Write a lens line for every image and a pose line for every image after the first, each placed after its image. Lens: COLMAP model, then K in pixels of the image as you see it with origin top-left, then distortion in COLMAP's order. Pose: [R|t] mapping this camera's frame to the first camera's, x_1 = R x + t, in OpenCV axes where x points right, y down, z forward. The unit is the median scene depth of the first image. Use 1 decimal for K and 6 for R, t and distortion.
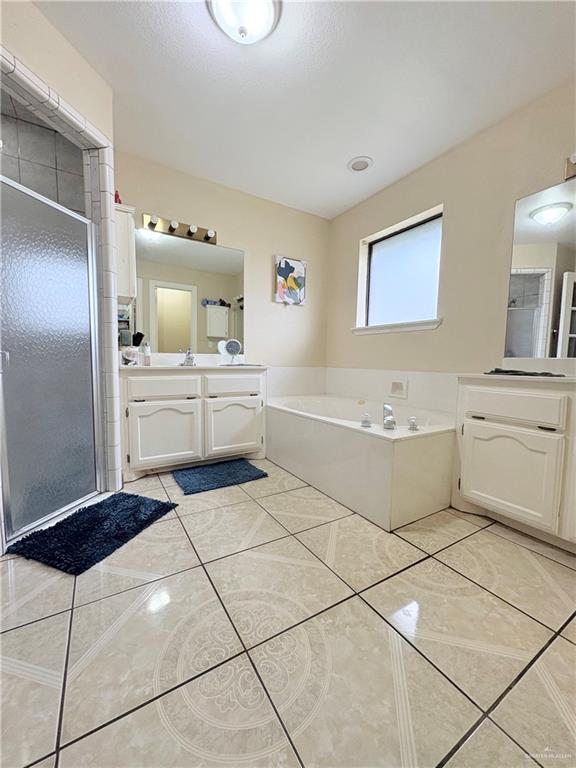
lens RADIAL K [[307.0, 0, 283.0], [0, 307.0, 385.3], [0, 0, 1]] dist [-0.000118, 0.000528]
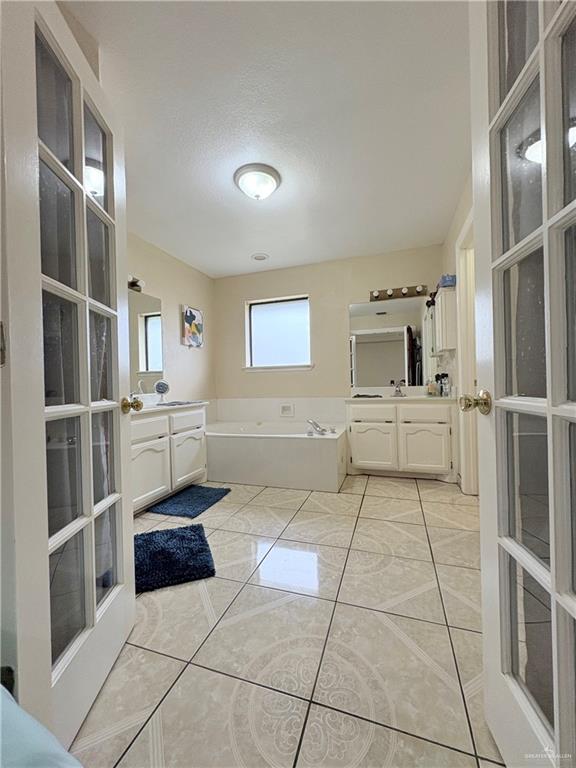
lens RADIAL K [[307.0, 0, 287.8], [0, 307.0, 385.2], [0, 0, 1]] dist [-0.000118, 0.000528]
pose [[0.769430, -0.042722, 0.637301, -0.959137], [0.091801, 0.994798, -0.044146, -0.077319], [-0.632100, 0.092472, 0.769350, -0.214760]]
